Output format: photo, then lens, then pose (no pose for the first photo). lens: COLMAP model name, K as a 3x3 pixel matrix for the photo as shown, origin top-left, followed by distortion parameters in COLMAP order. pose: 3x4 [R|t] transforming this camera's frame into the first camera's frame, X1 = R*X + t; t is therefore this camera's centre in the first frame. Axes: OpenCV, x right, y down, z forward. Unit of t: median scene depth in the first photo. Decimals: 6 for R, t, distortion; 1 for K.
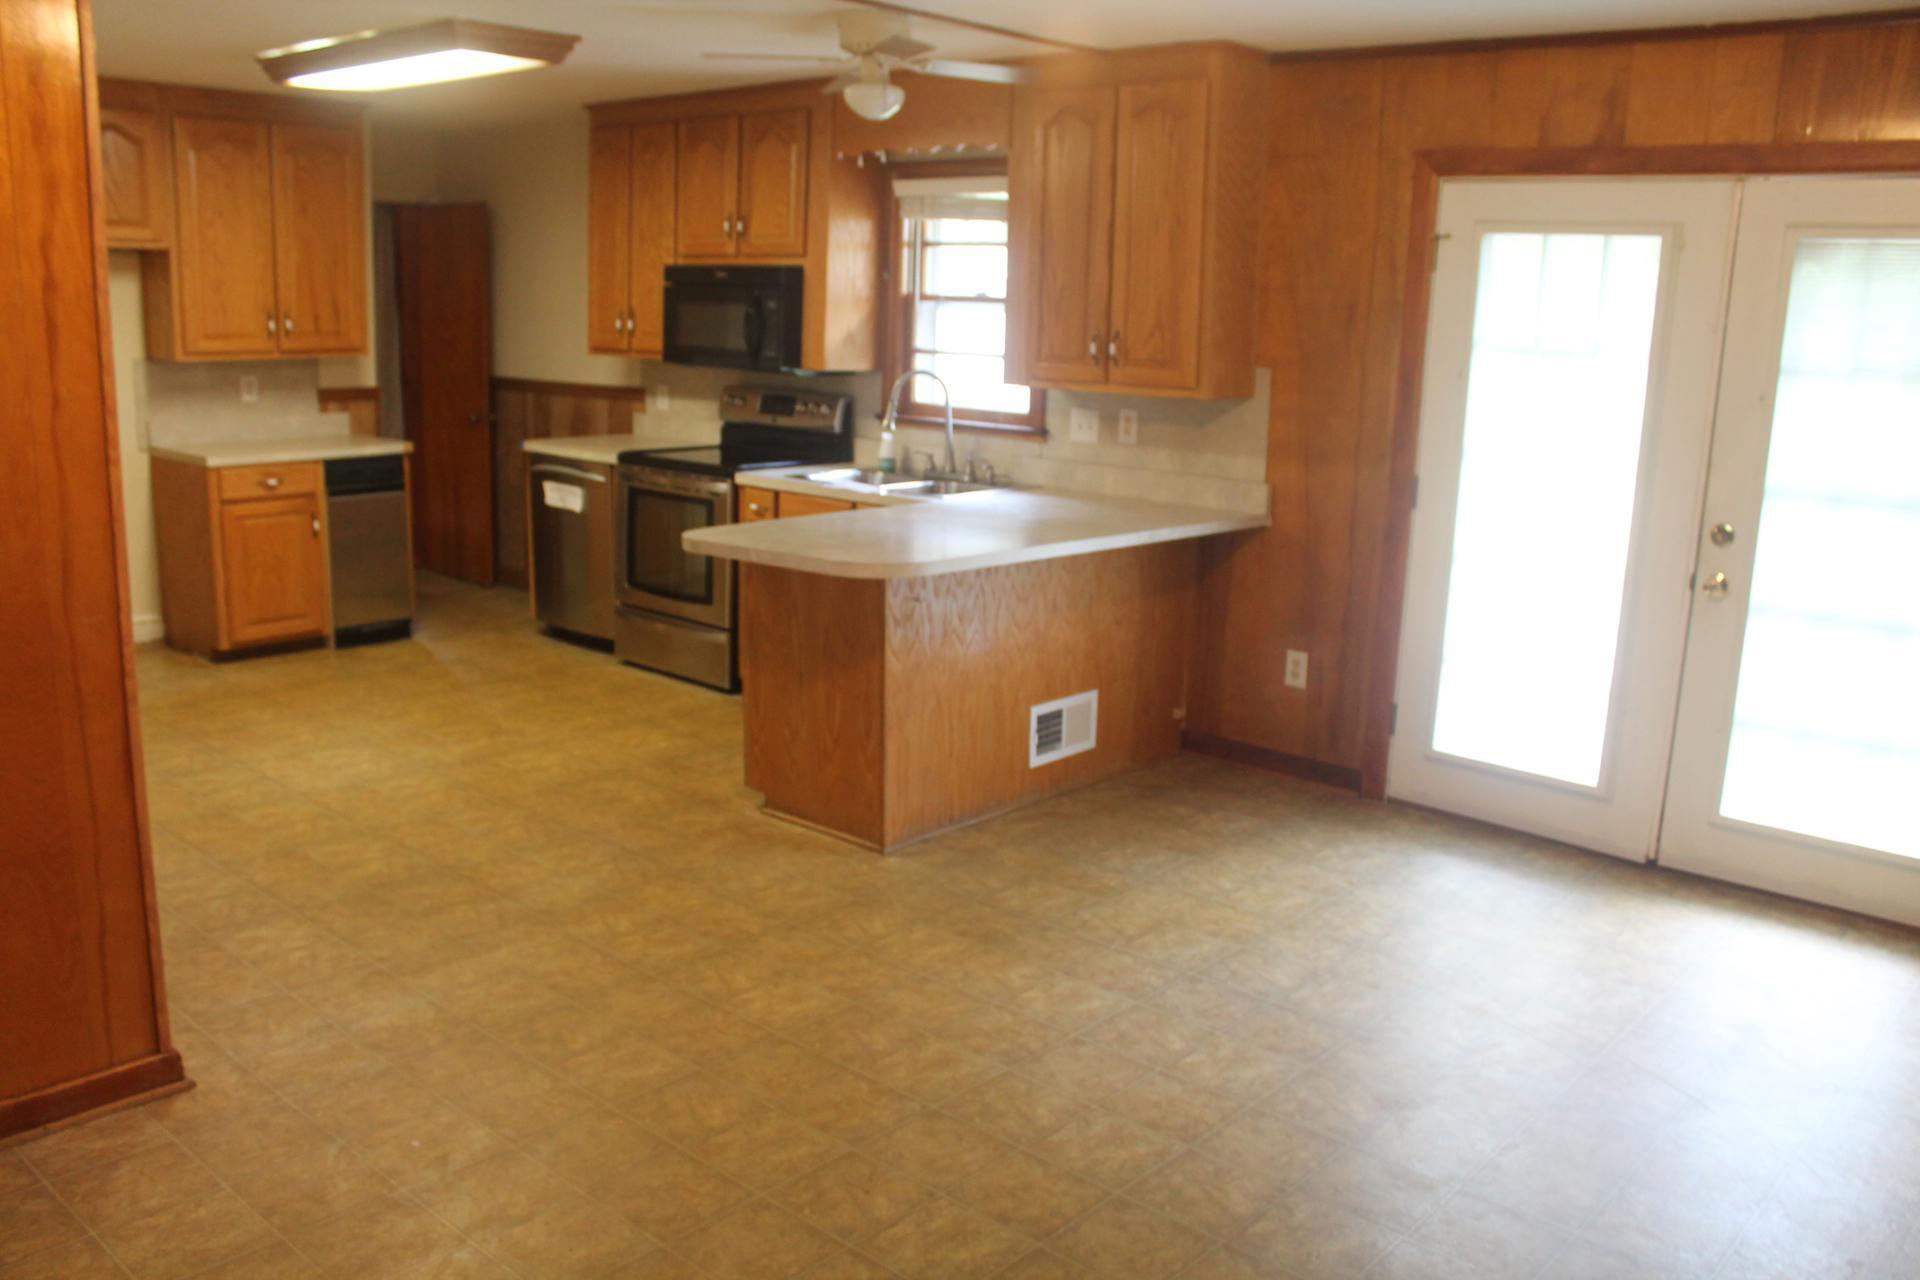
lens RADIAL K [[1589.4, 0, 958.9], [0, 1589.4, 661.5], [0, 0, 1]] dist [-0.161460, 0.149571]
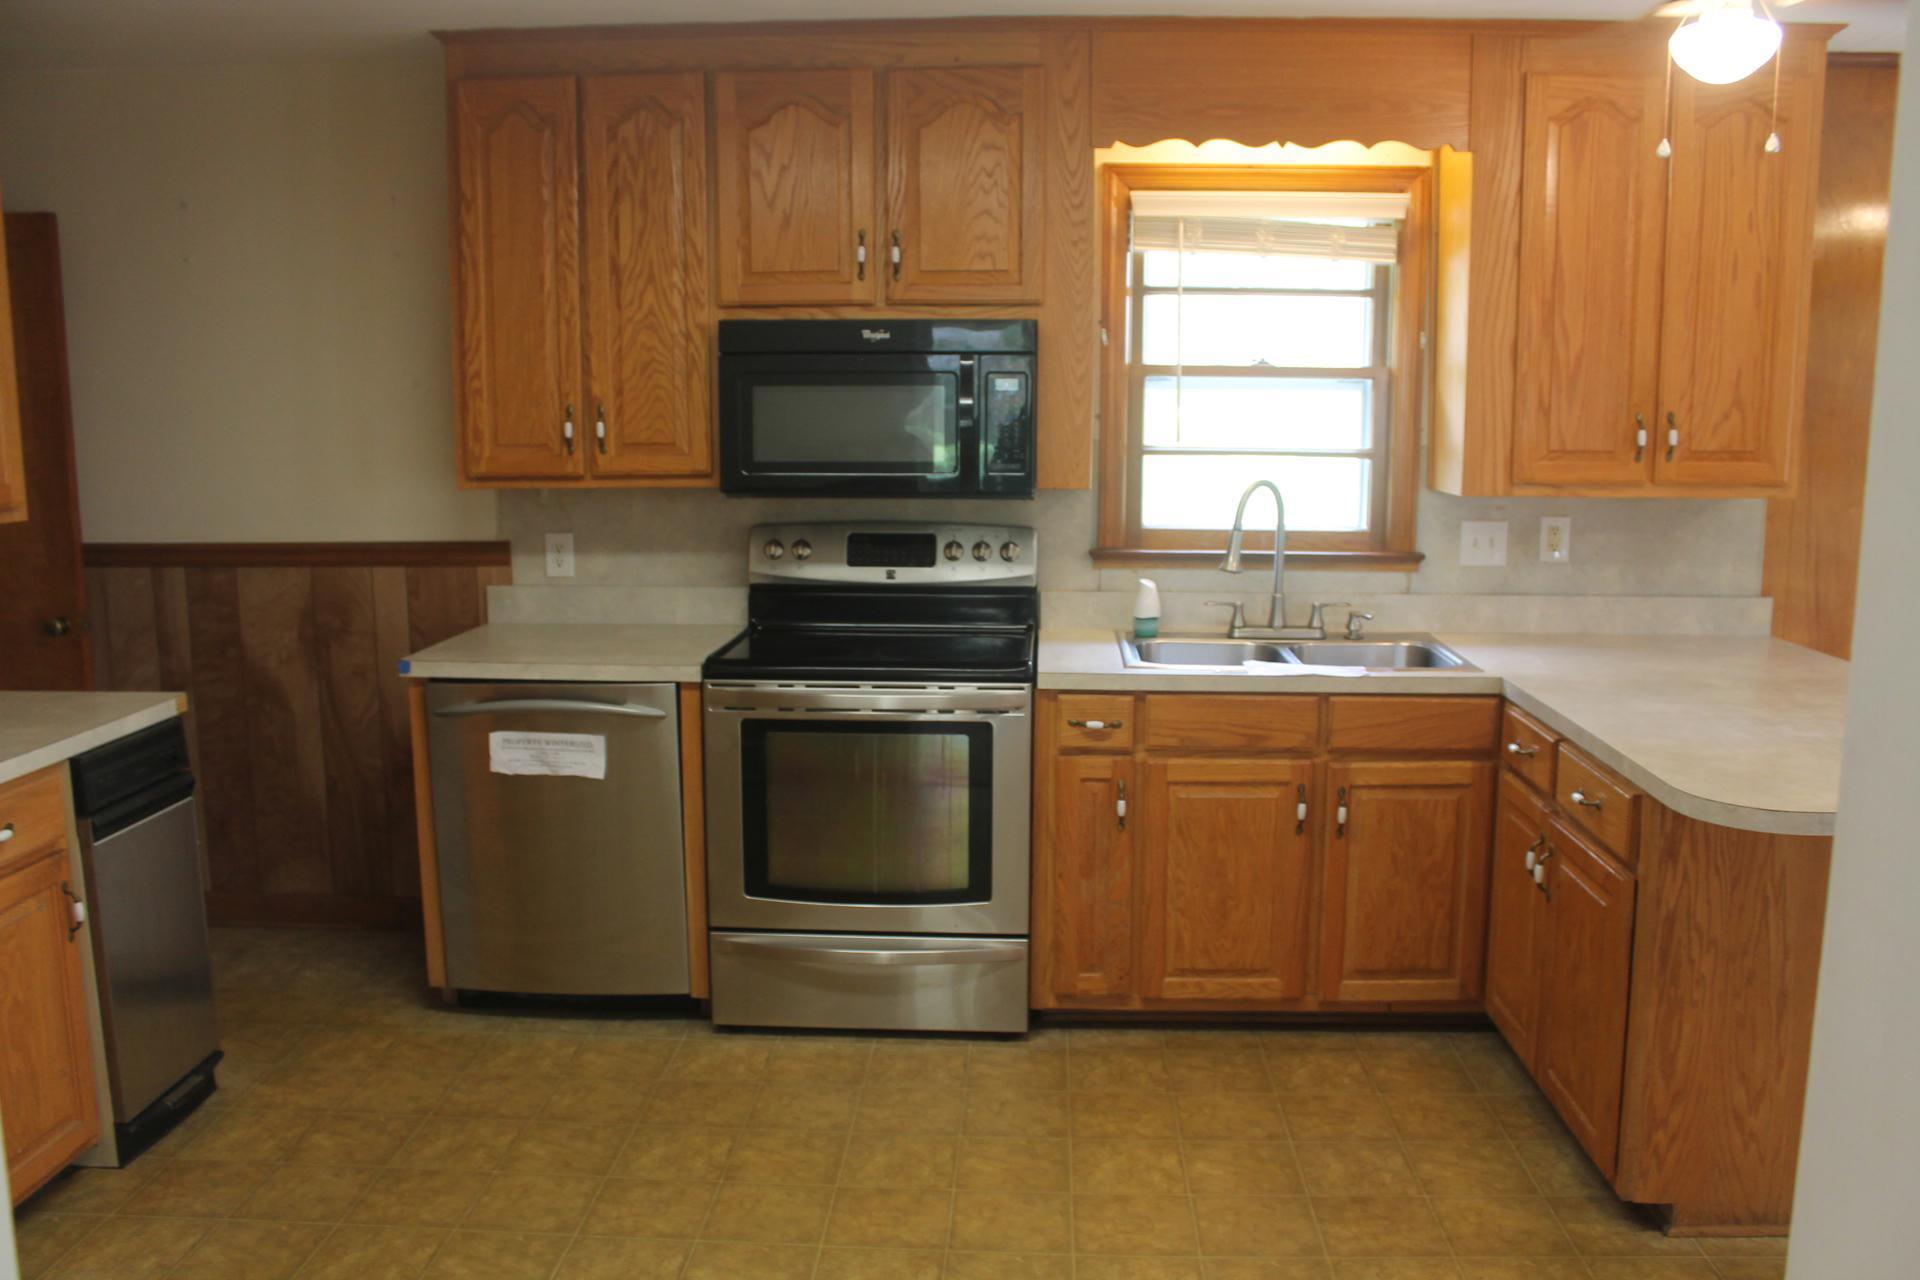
lens RADIAL K [[1589.4, 0, 958.9], [0, 1589.4, 661.5], [0, 0, 1]] dist [-0.161460, 0.149571]
pose [[0.771754, -0.134438, 0.621548, -0.514781], [0.162332, 0.986665, 0.011849, -0.131041], [-0.614853, 0.091752, 0.783286, 0.541293]]
